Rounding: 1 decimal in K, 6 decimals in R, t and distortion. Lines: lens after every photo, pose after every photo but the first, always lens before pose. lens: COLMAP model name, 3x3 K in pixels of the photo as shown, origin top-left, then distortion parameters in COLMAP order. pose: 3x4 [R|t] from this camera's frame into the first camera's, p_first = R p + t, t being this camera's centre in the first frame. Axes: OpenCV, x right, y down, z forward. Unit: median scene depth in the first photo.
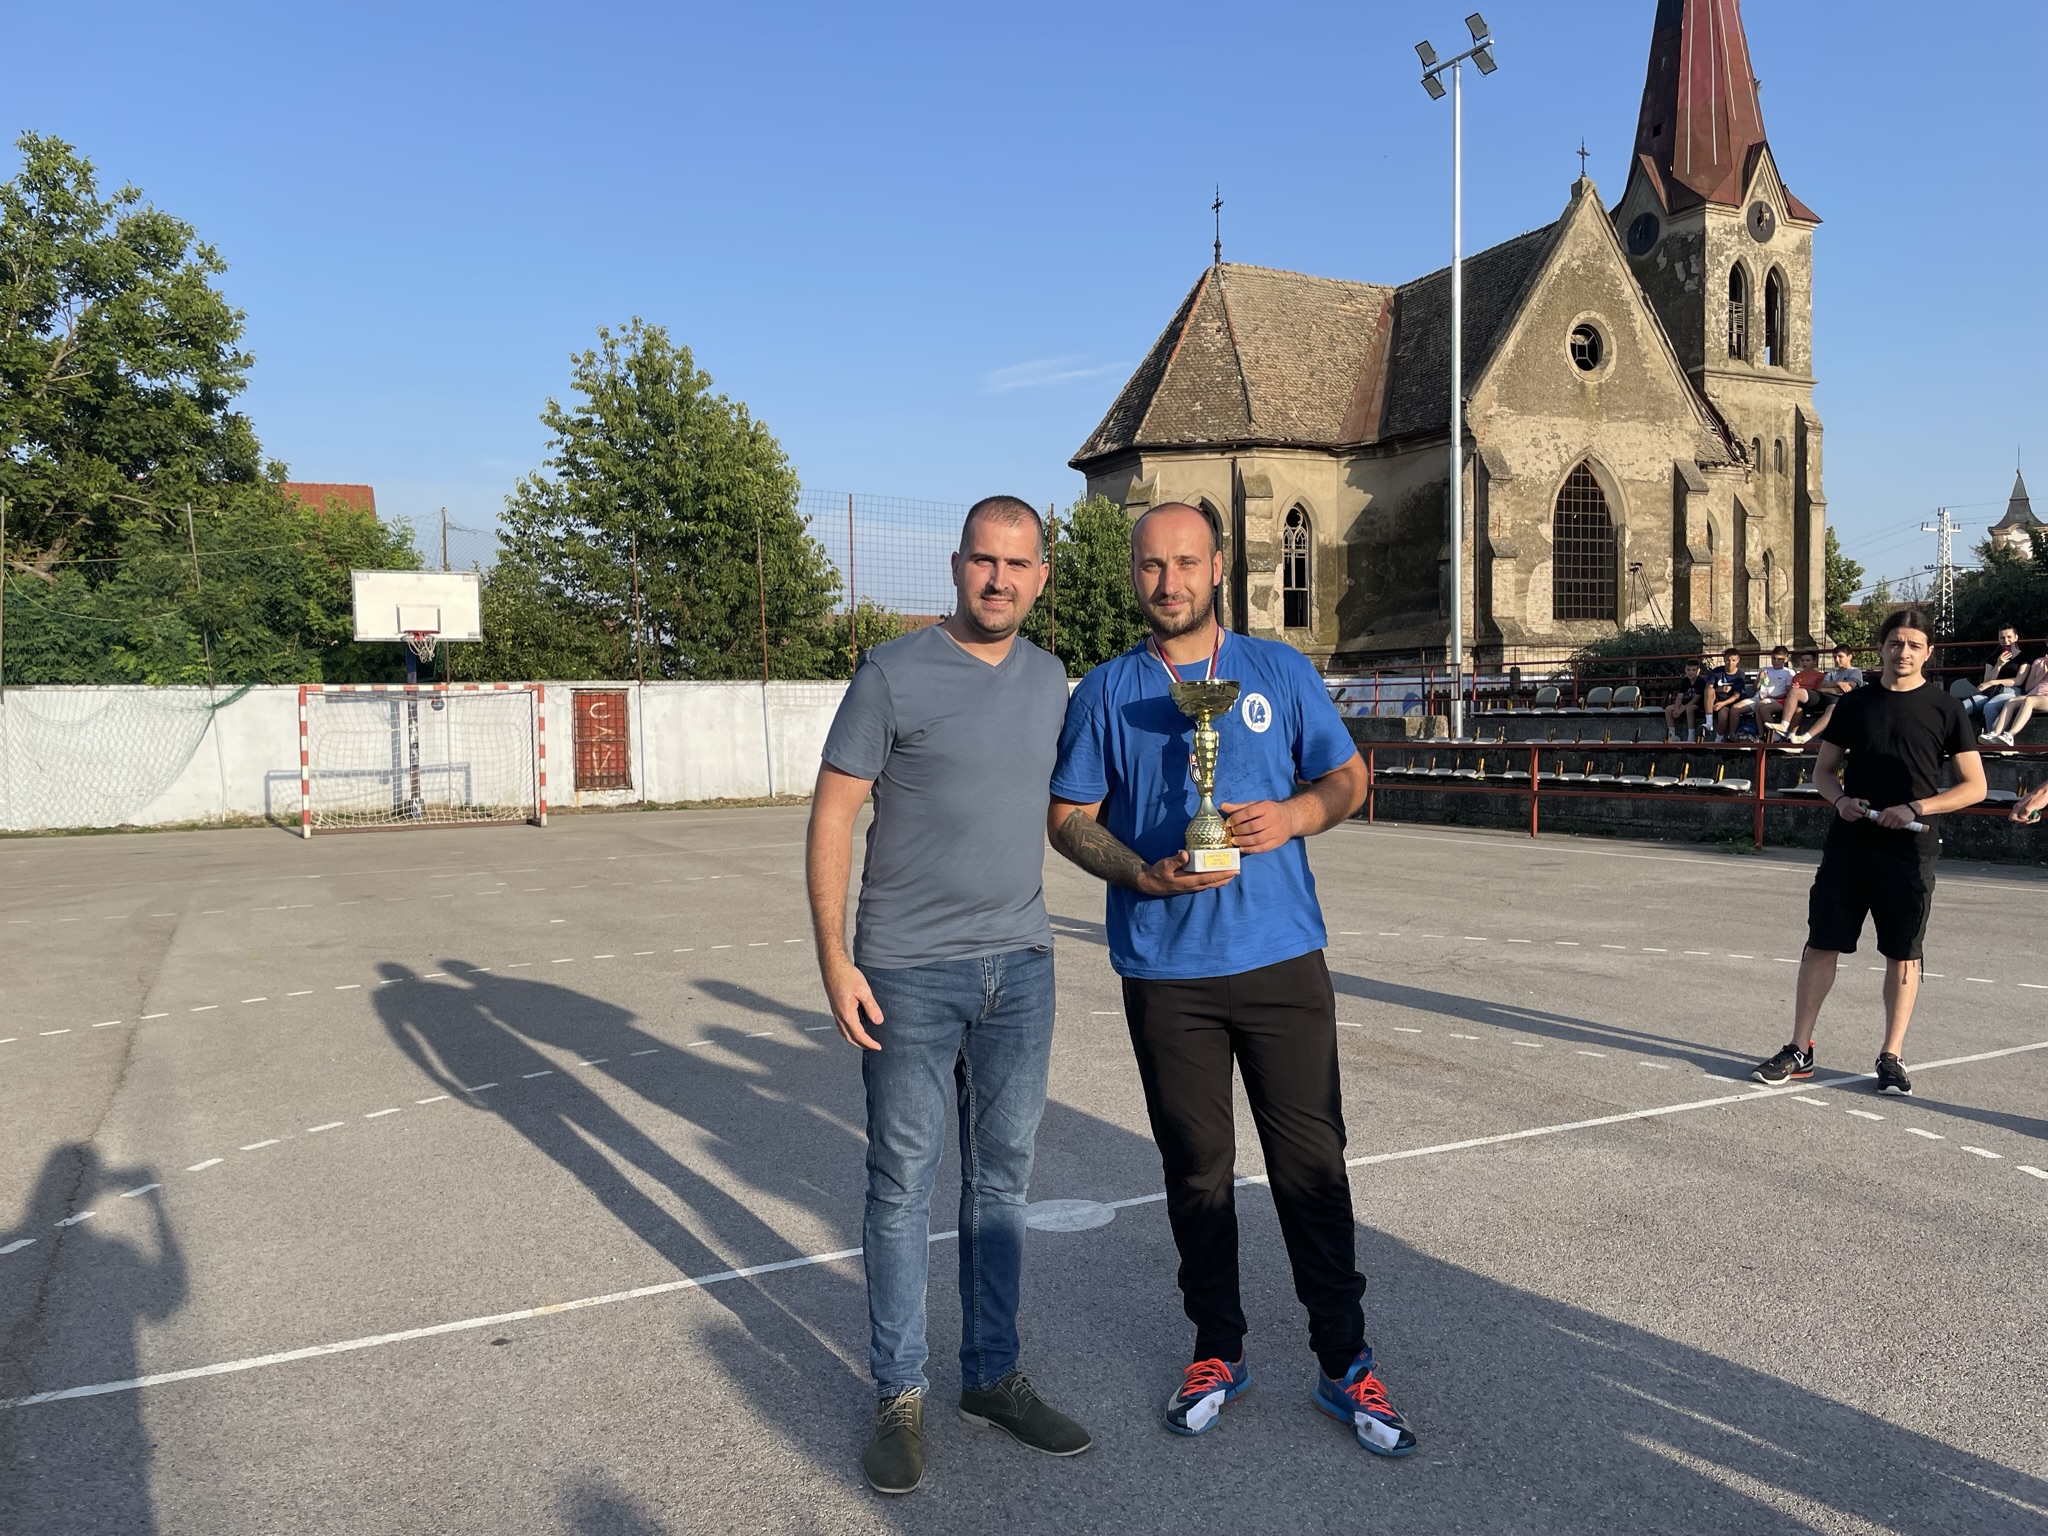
lens RADIAL K [[1550.0, 0, 1031.5], [0, 1550.0, 769.3], [0, 0, 1]] dist [0.080625, -0.114850]
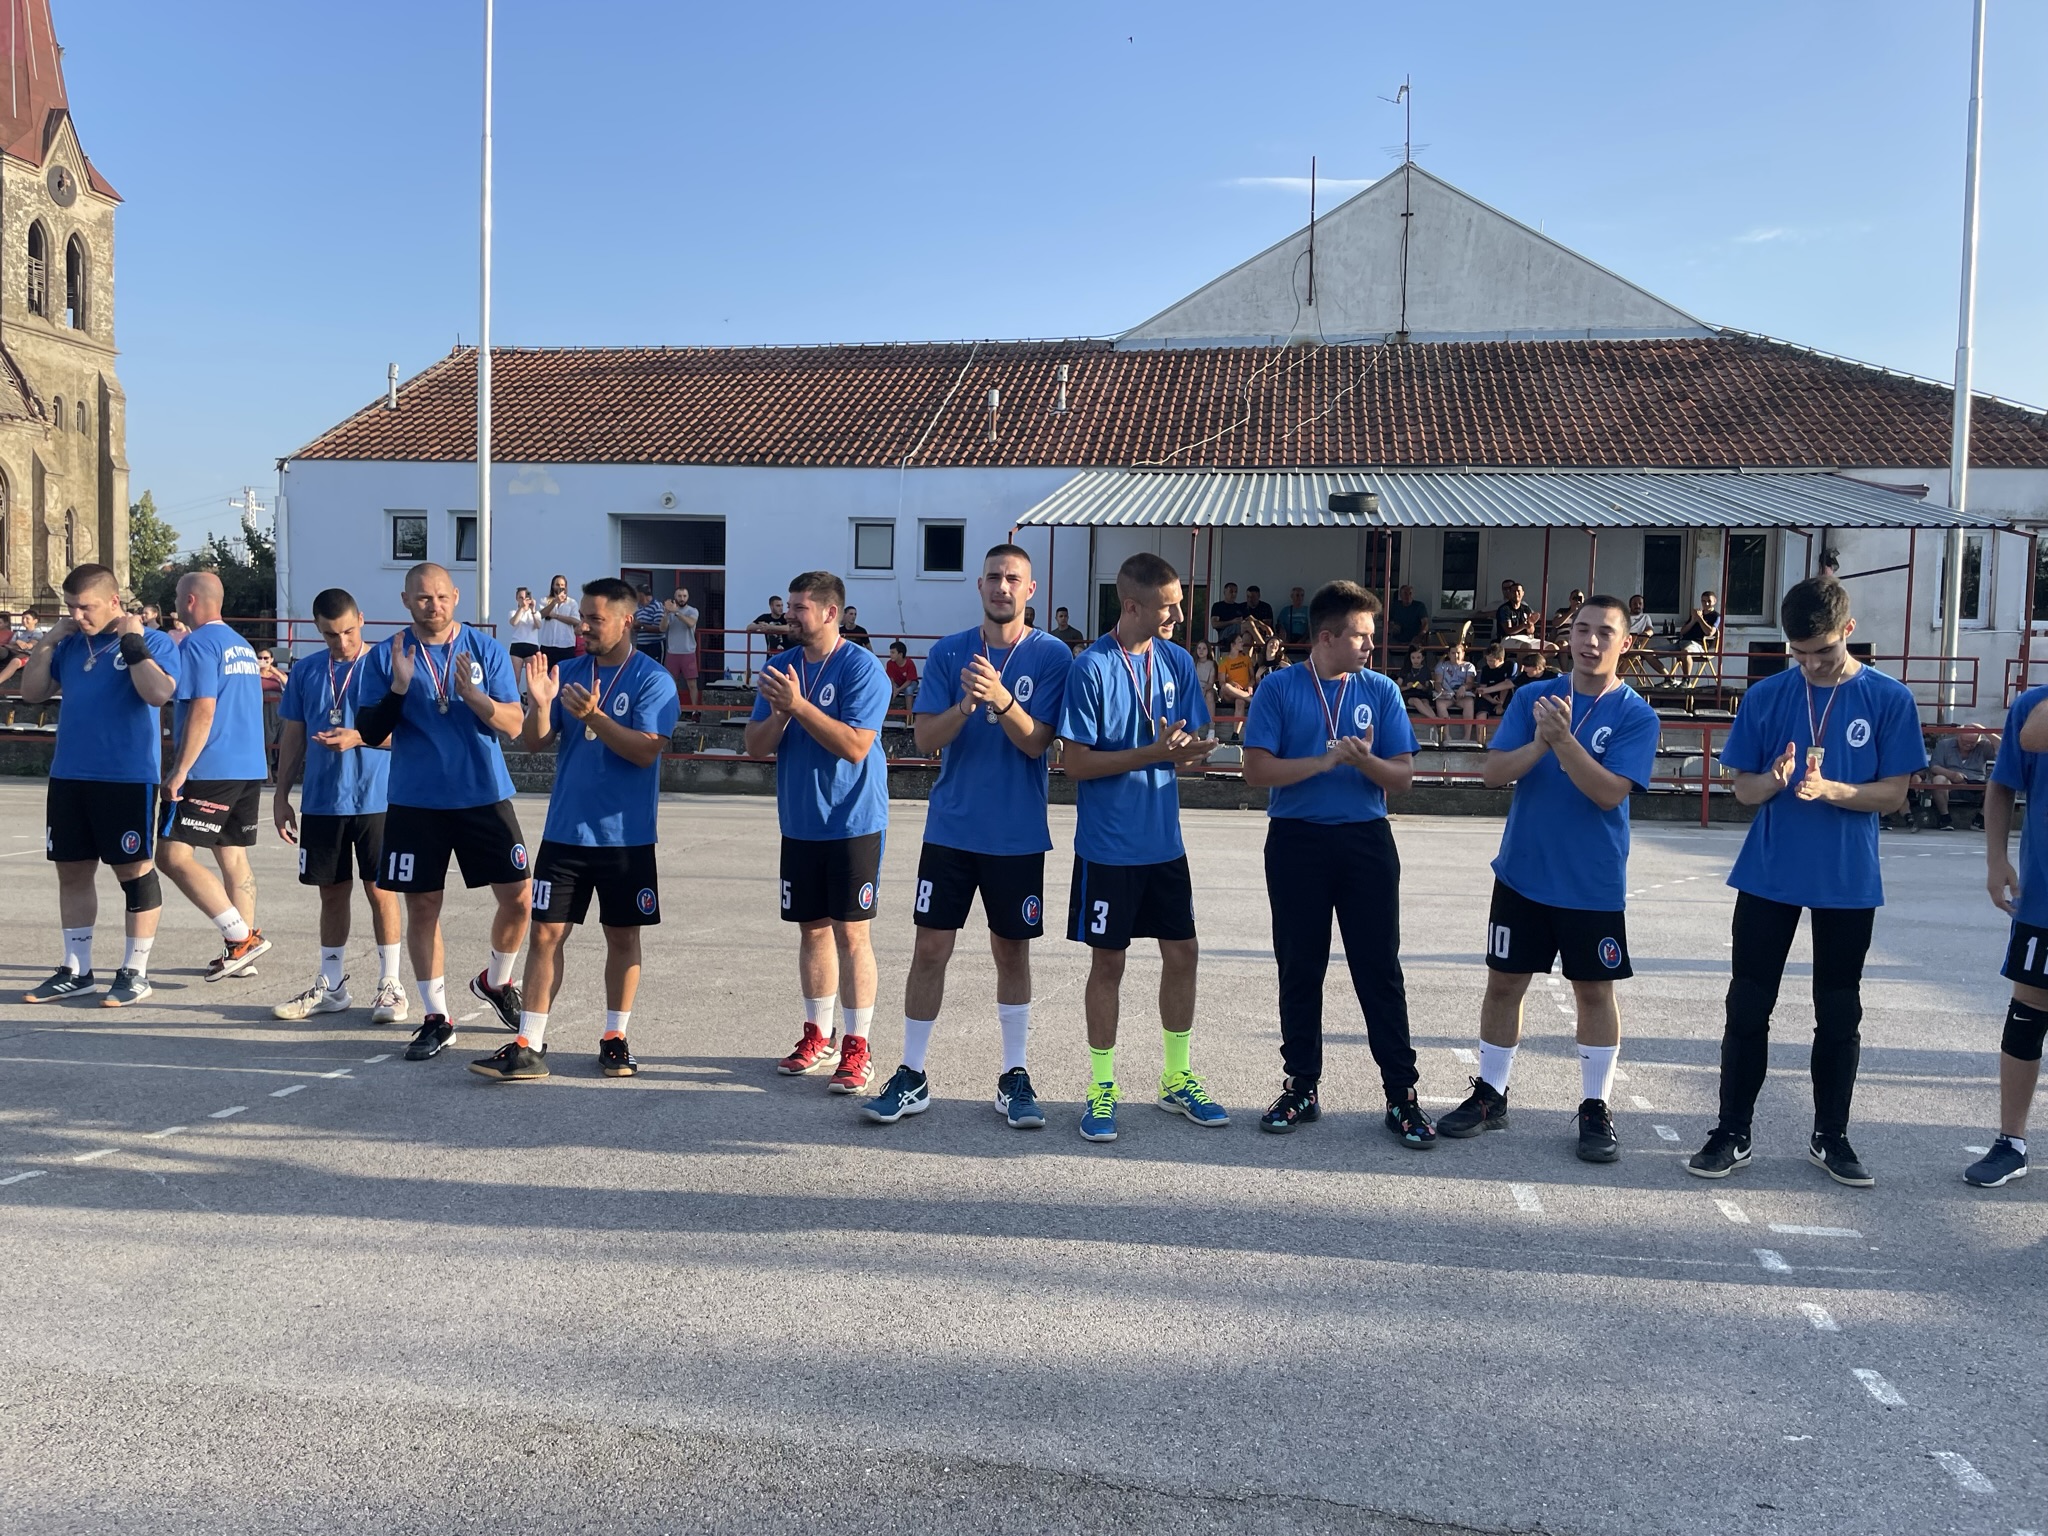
lens RADIAL K [[1551.5, 0, 1017.0], [0, 1551.5, 769.6], [0, 0, 1]] dist [0.087483, -0.119532]
pose [[0.583964, -0.017483, 0.811591, -0.013317], [-0.004772, 0.999677, 0.024968, 0.004030], [-0.811766, -0.018453, 0.583692, -0.133997]]
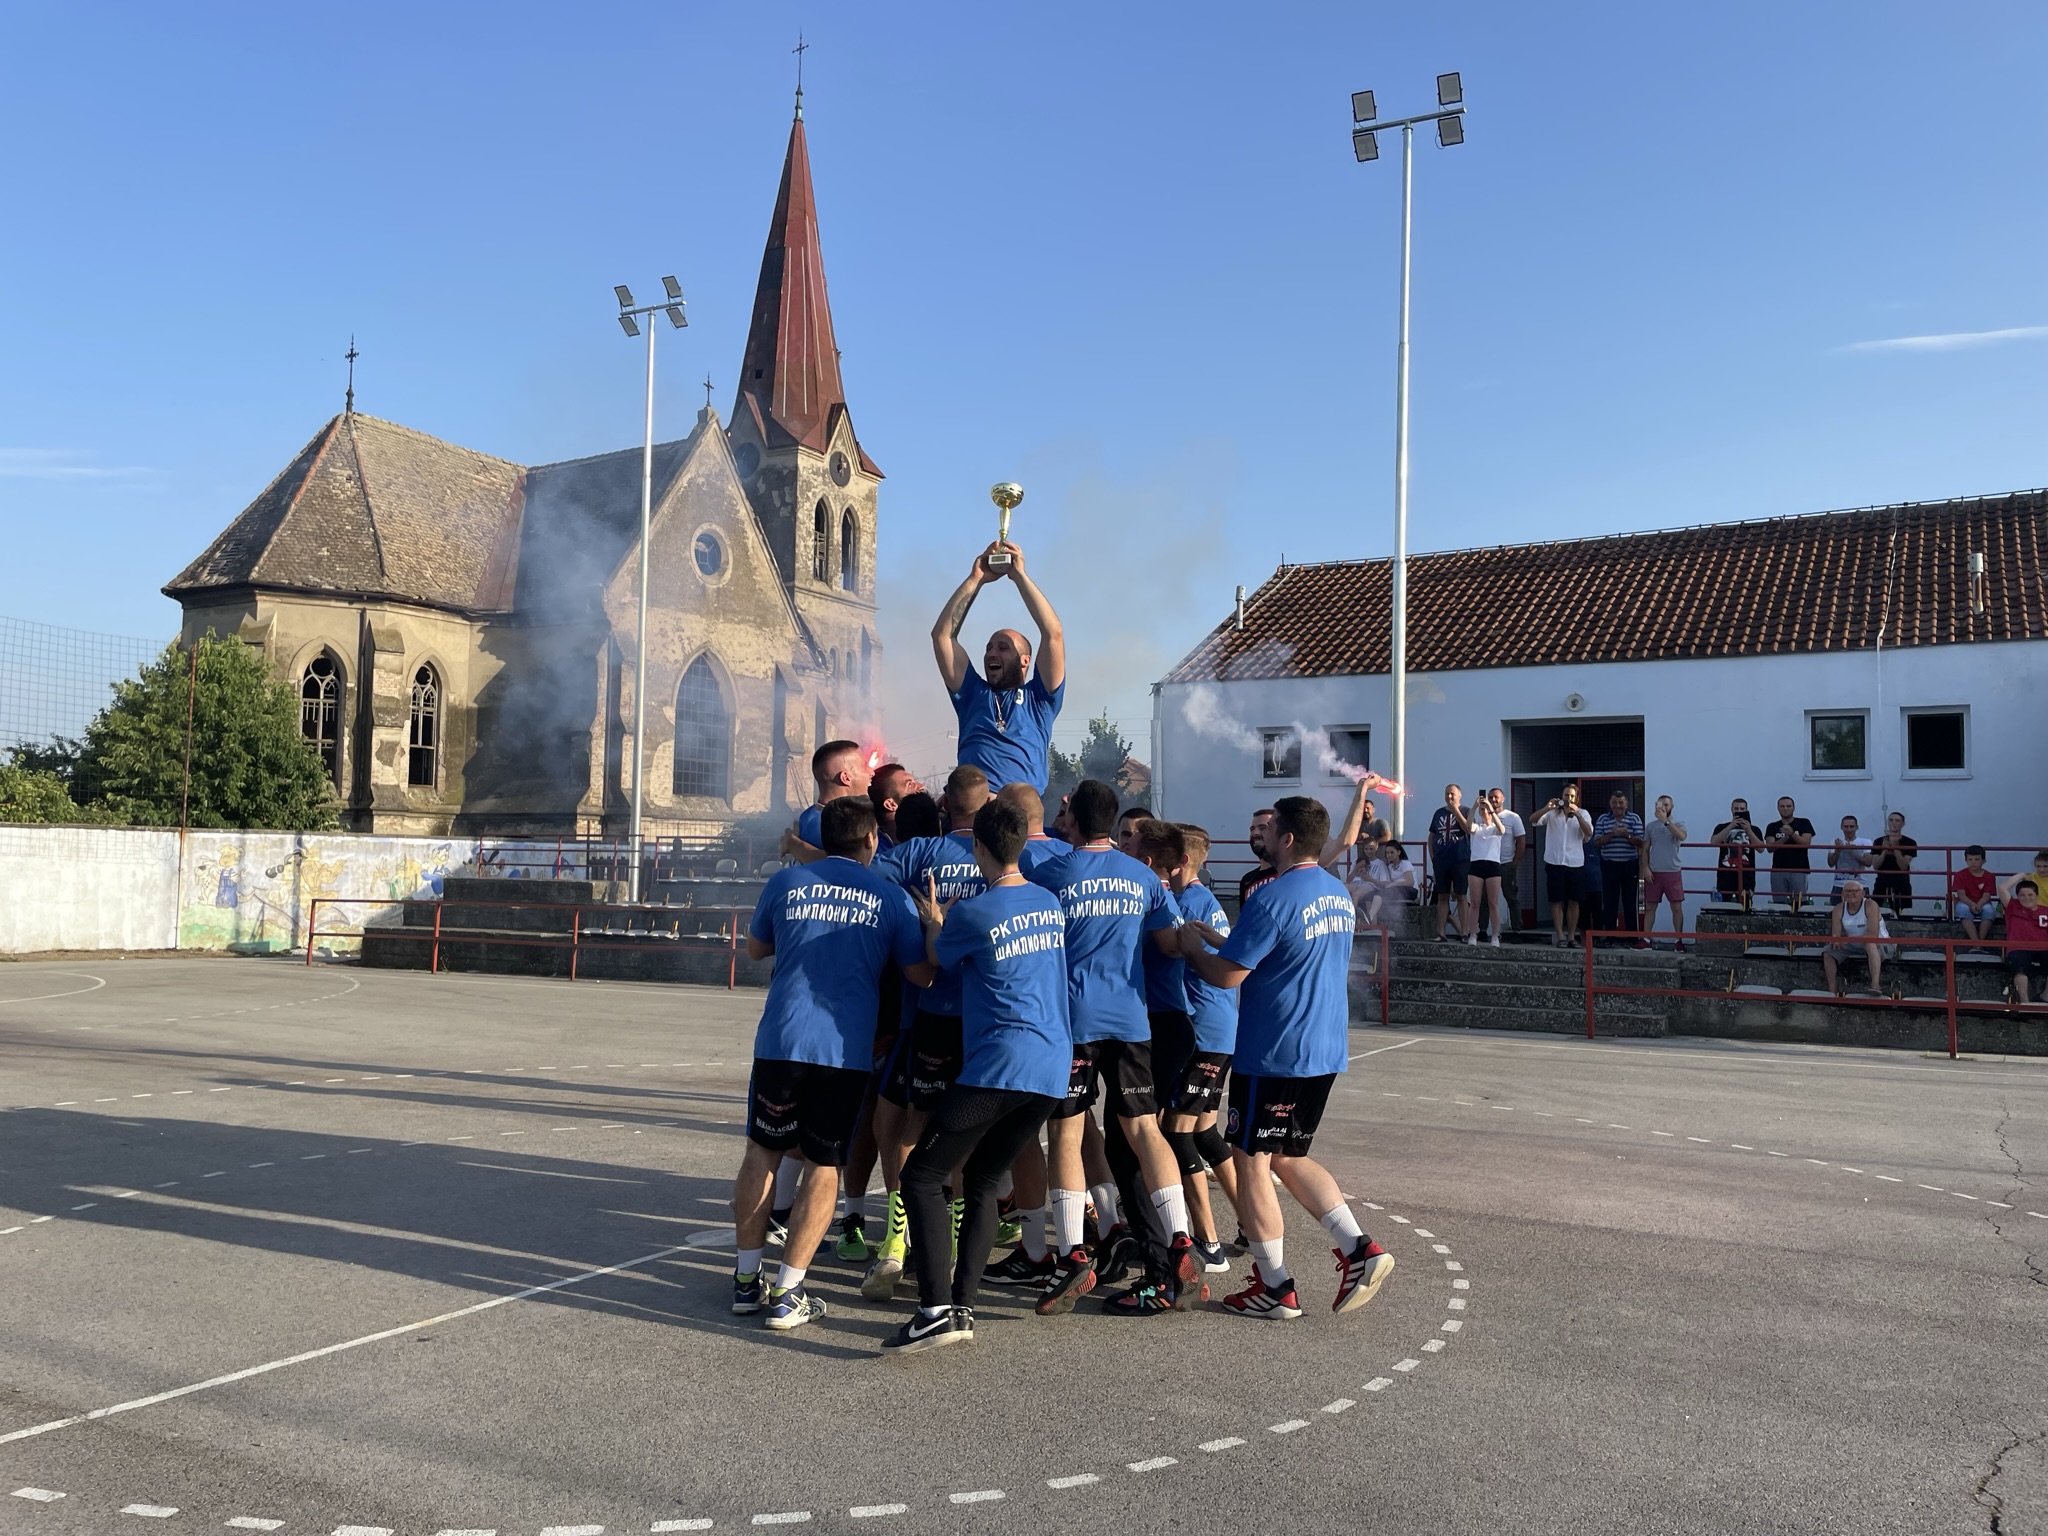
lens RADIAL K [[1551.5, 0, 1017.0], [0, 1551.5, 769.6], [0, 0, 1]] dist [0.087483, -0.119532]
pose [[0.837155, 0.068761, 0.542626, -0.054116], [-0.011962, 0.994131, -0.107520, 0.001111], [-0.546834, 0.083520, 0.833065, -0.036436]]
